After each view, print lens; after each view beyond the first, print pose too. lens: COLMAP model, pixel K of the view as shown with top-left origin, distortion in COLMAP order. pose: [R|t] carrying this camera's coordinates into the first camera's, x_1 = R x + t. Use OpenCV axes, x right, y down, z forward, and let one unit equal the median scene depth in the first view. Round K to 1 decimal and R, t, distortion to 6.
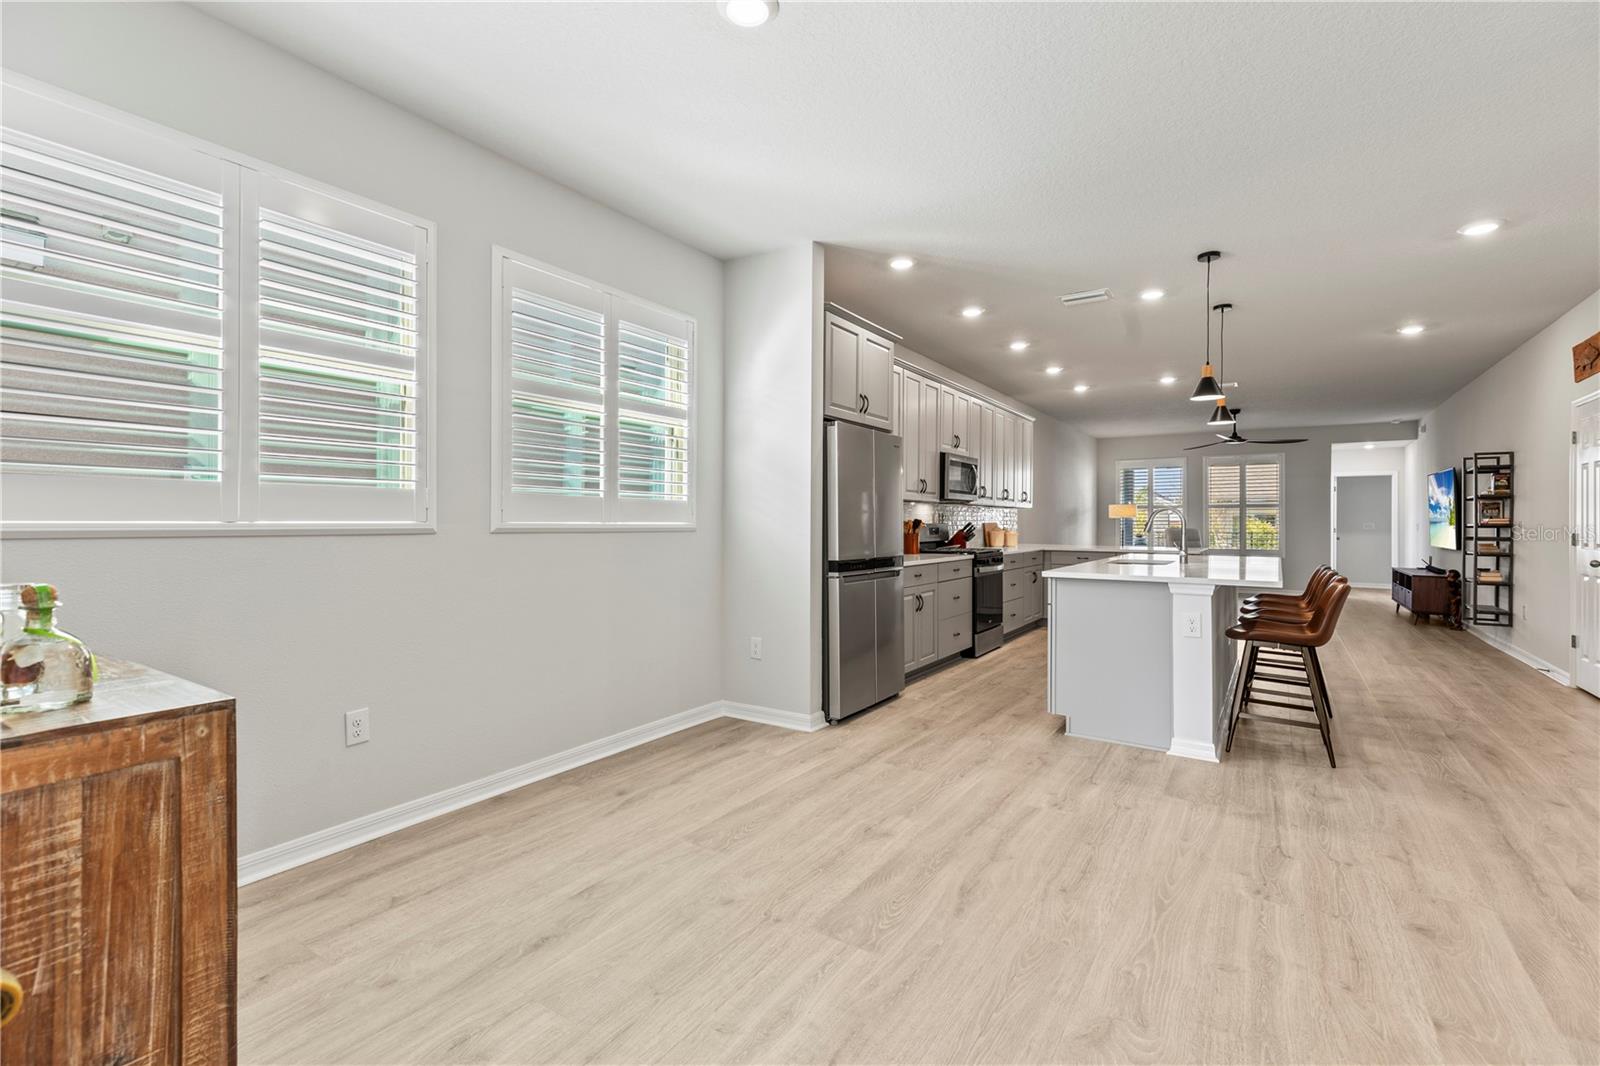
lens RADIAL K [[723.0, 0, 792.3], [0, 723.0, 515.9], [0, 0, 1]] dist [0.002297, -0.000436]
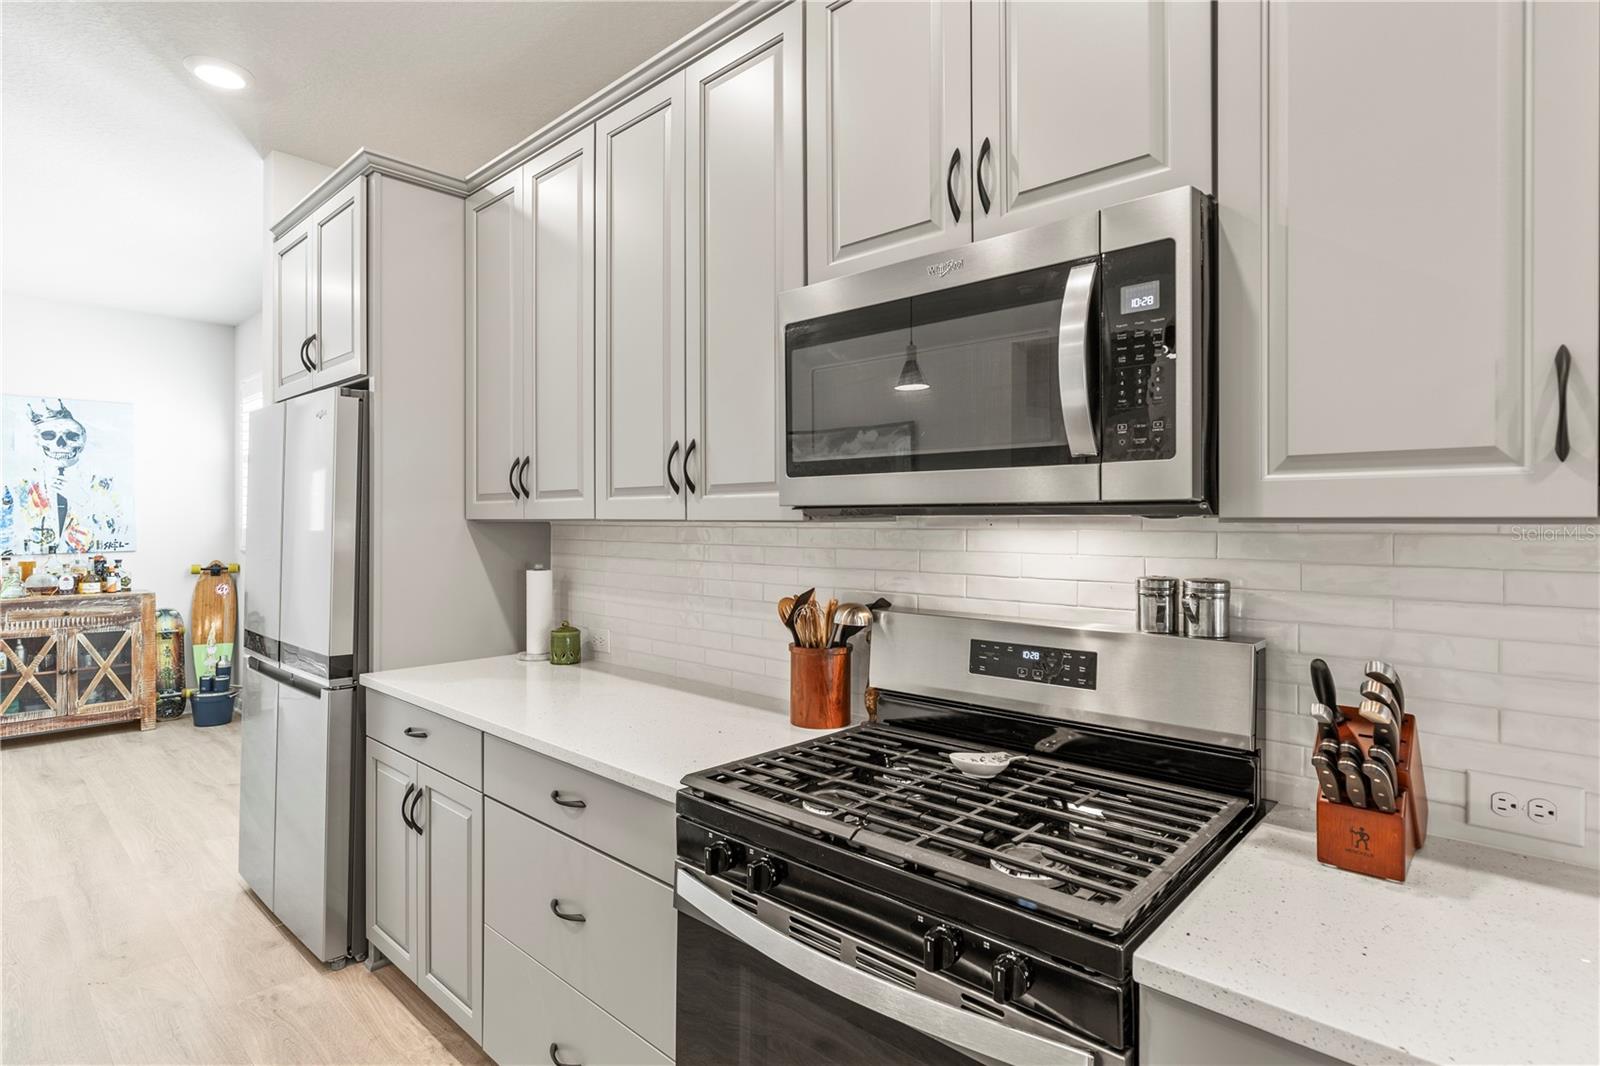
lens RADIAL K [[825.1, 0, 790.9], [0, 825.1, 521.8], [0, 0, 1]] dist [-0.003460, 0.002815]
pose [[-0.170228, -0.002666, -0.985401, 0.705487], [0.005718, 0.999977, -0.003693, -0.028065], [0.985388, -0.006263, -0.170209, 1.605702]]
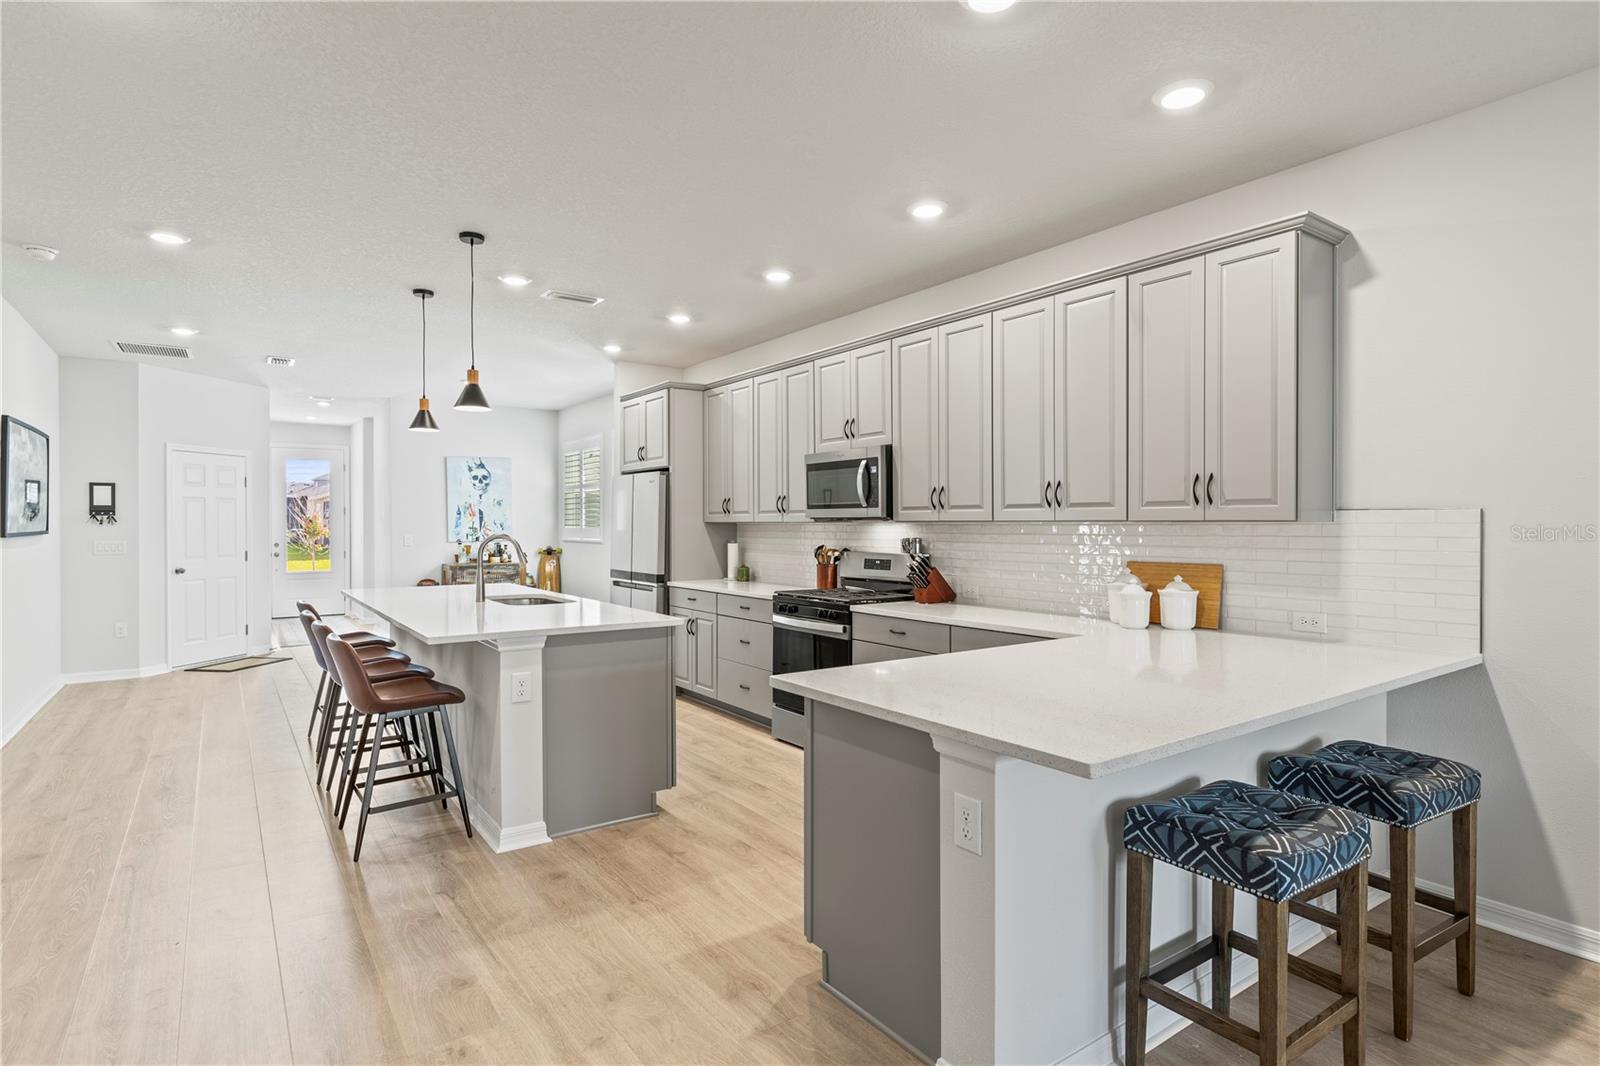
lens RADIAL K [[825.1, 0, 797.8], [0, 825.1, 532.2], [0, 0, 1]] dist [-0.003460, 0.002815]
pose [[-0.361375, 0.005347, -0.932405, 1.525002], [0.005760, 0.999977, 0.003502, -0.018946], [0.932403, -0.004105, -0.361397, 1.985391]]
